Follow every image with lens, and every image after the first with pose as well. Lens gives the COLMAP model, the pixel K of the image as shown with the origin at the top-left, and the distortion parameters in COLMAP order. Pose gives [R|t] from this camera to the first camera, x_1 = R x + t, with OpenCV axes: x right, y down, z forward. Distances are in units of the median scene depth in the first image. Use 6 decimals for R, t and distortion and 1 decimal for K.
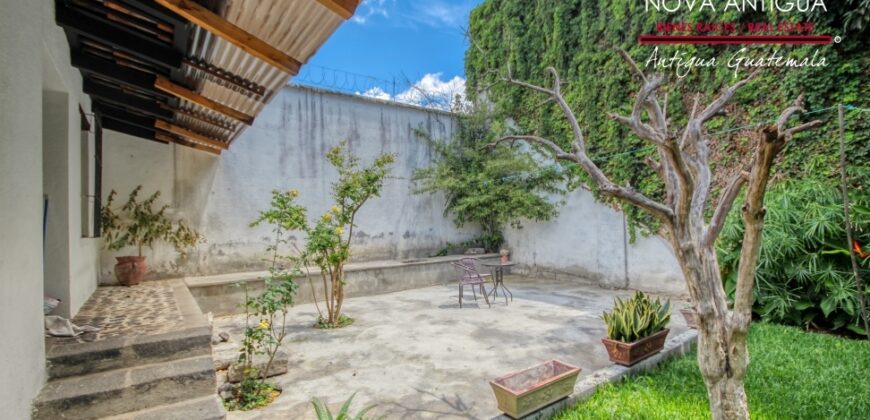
lens RADIAL K [[391.3, 0, 437.0], [0, 391.3, 214.7], [0, 0, 1]] dist [0.001976, 0.000306]
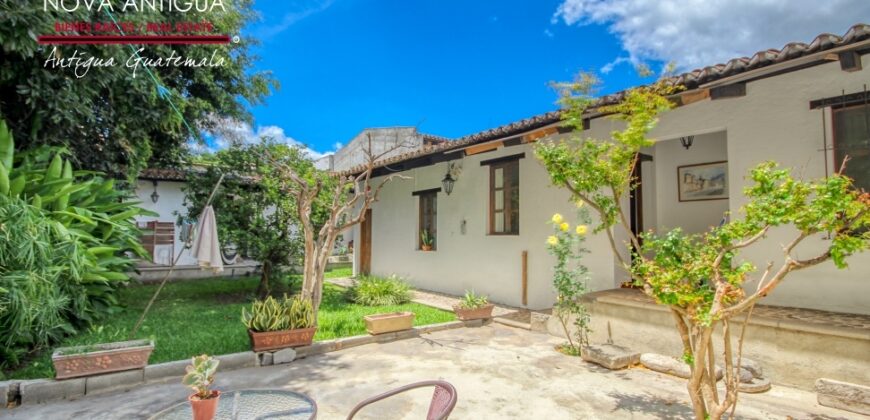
lens RADIAL K [[391.3, 0, 437.0], [0, 391.3, 214.7], [0, 0, 1]] dist [0.001976, 0.000306]
pose [[-0.997951, 0.020373, -0.060650, 0.091215], [0.025339, 0.996288, -0.082266, 0.059023], [0.058749, -0.083635, -0.994763, 1.991095]]
